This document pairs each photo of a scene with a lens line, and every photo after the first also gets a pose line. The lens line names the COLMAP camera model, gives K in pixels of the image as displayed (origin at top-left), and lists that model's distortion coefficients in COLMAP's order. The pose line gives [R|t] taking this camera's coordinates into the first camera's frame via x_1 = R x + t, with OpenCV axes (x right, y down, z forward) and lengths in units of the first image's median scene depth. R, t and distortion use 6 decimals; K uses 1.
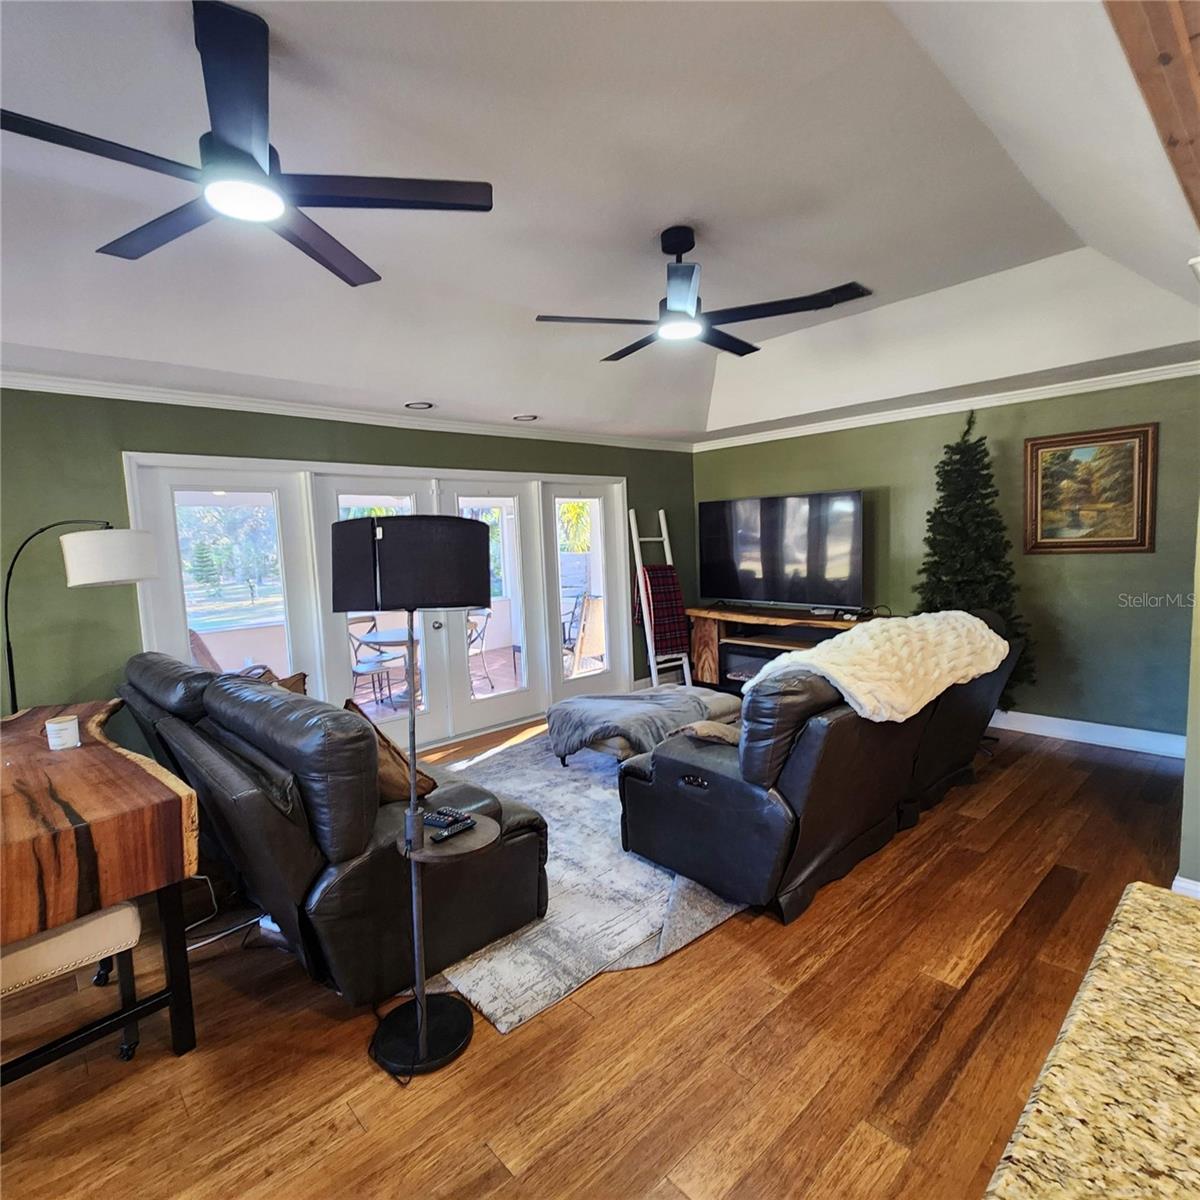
lens RADIAL K [[649.6, 0, 590.5], [0, 649.6, 601.6], [0, 0, 1]] dist [0.007004, -0.002530]
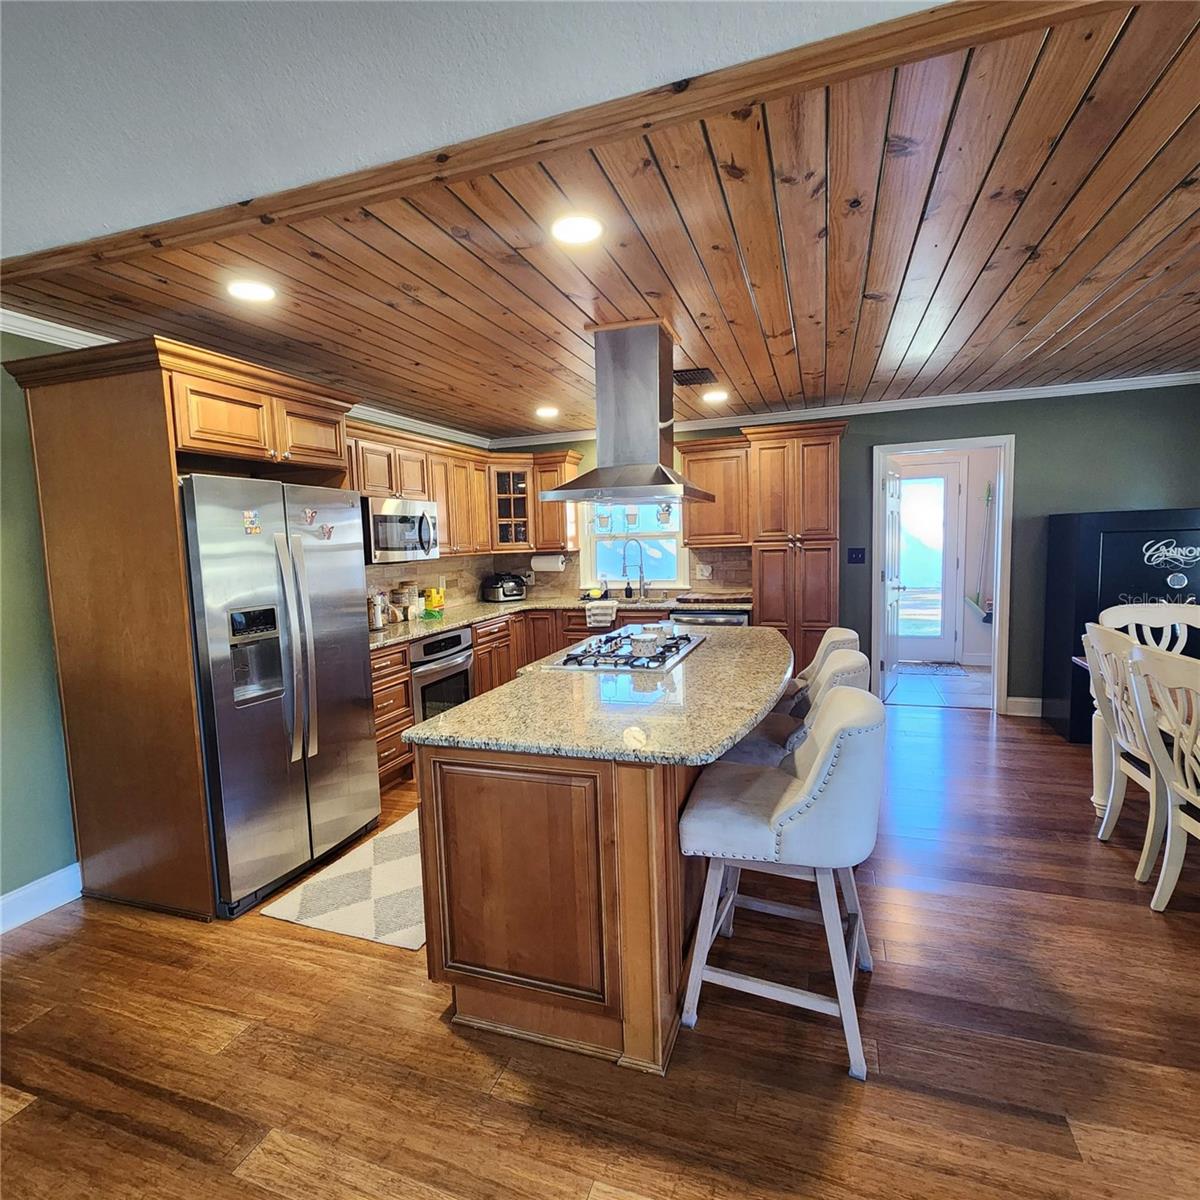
lens RADIAL K [[649.6, 0, 595.1], [0, 649.6, 599.6], [0, 0, 1]] dist [0.007004, -0.002530]
pose [[-0.470759, -0.029624, 0.881764, -0.447413], [0.136984, 0.984862, 0.106222, -0.017897], [-0.871563, 0.170793, -0.459574, 0.621166]]
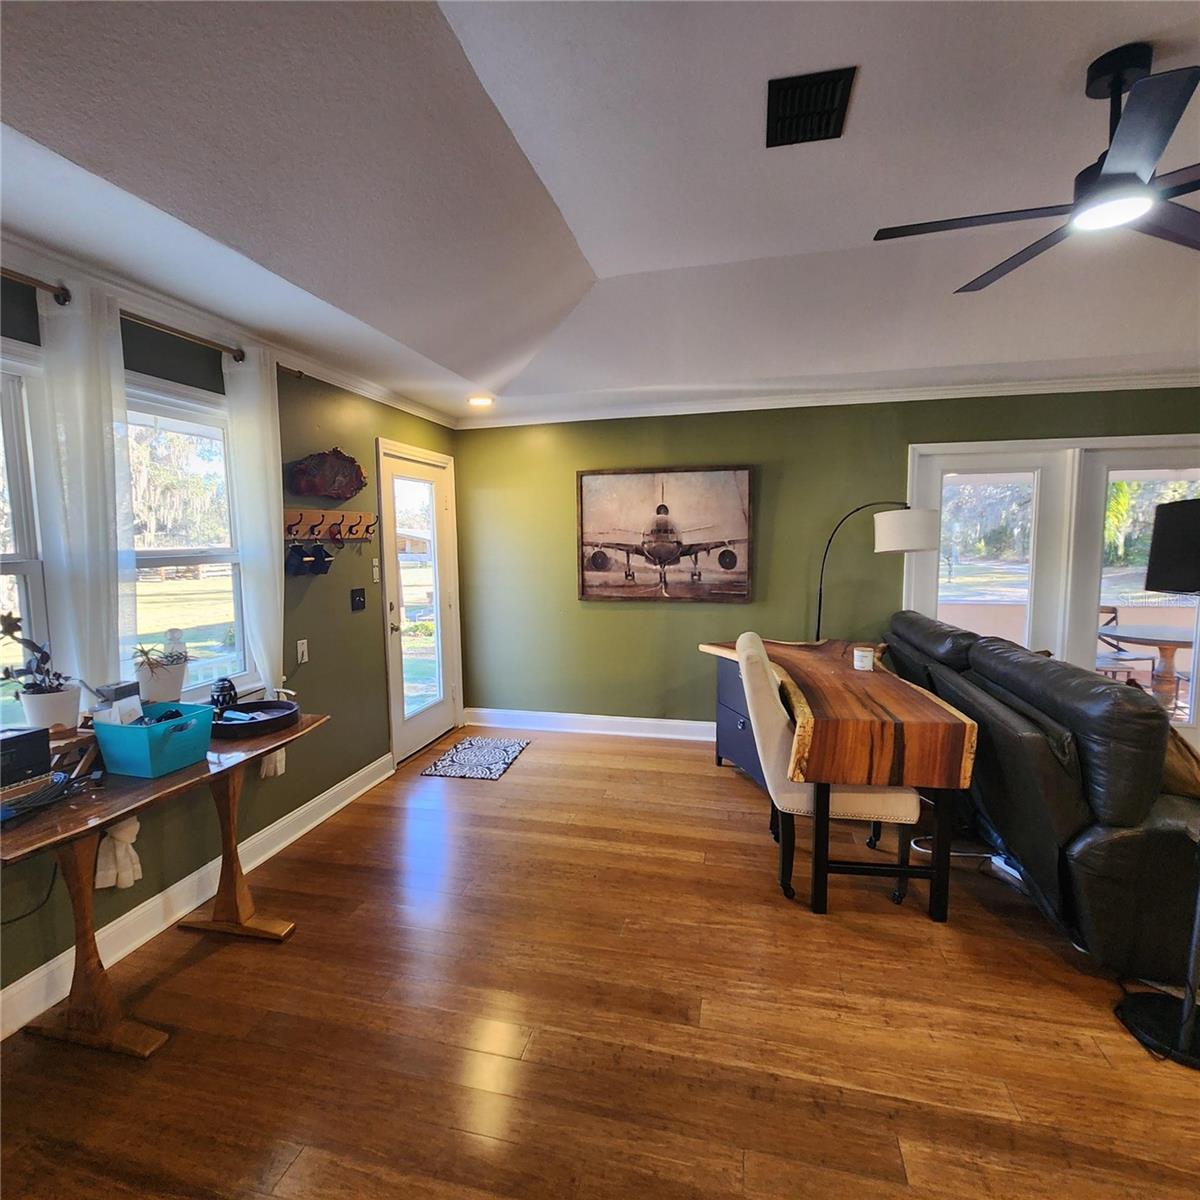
lens RADIAL K [[649.6, 0, 600.8], [0, 649.6, 603.5], [0, 0, 1]] dist [0.007004, -0.002530]
pose [[0.562334, 0.120695, -0.818055, -0.019889], [-0.090408, 0.992334, 0.084261, 0.020964], [0.821953, 0.026576, 0.568935, -0.228546]]
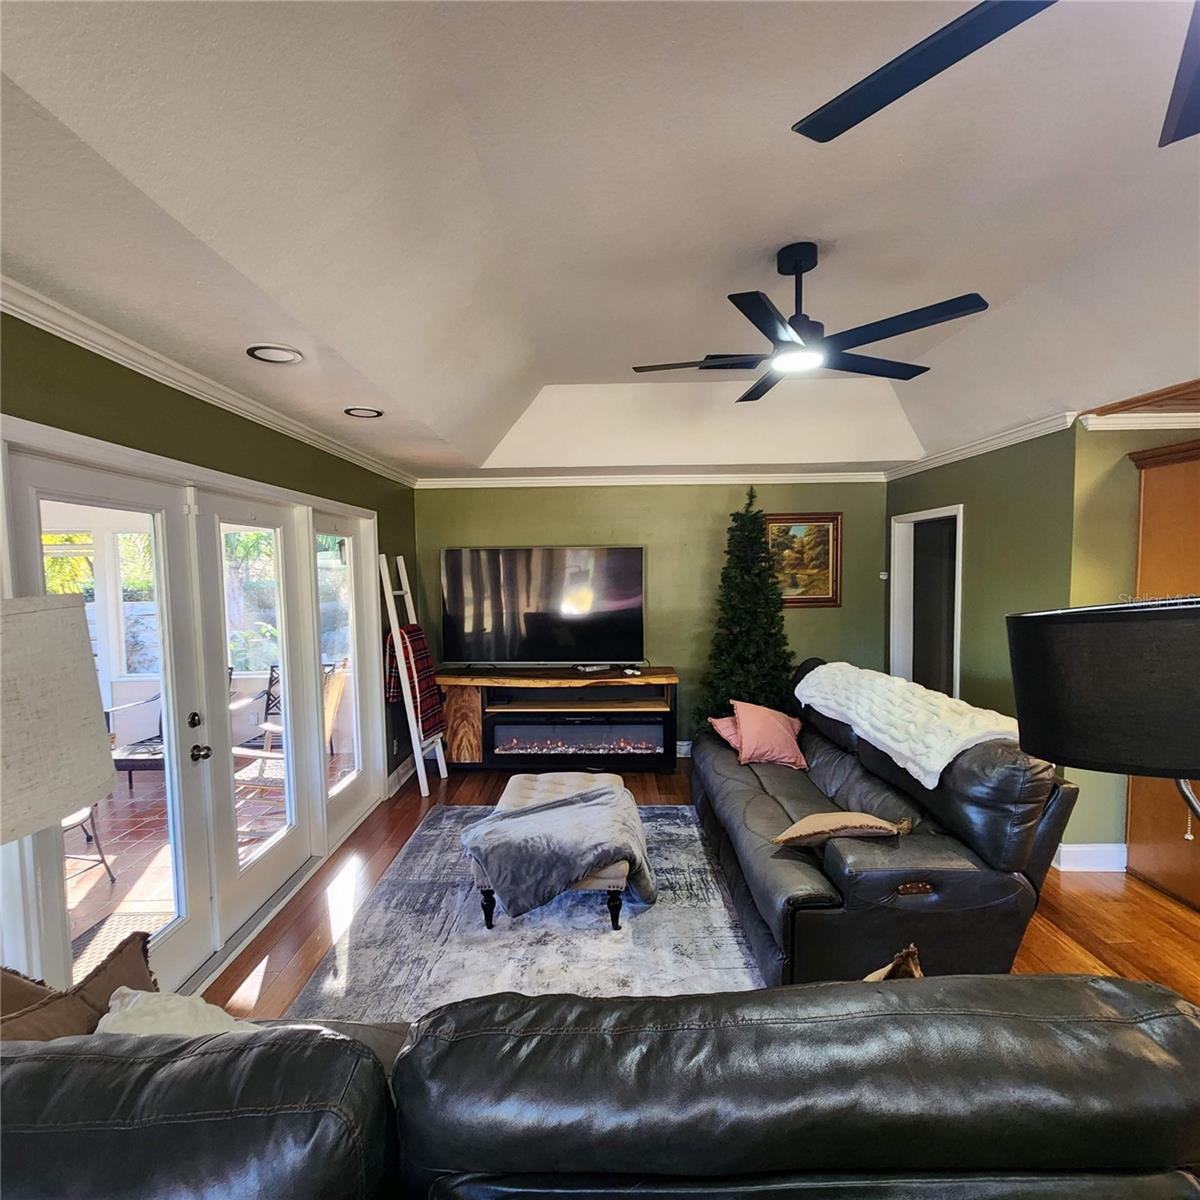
lens RADIAL K [[649.6, 0, 593.3], [0, 649.6, 606.7], [0, 0, 1]] dist [0.007004, -0.002530]
pose [[0.689184, -0.011939, 0.724488, -0.846635], [0.057579, 0.997605, -0.038334, -0.095308], [-0.722295, 0.068135, 0.688220, 0.786494]]
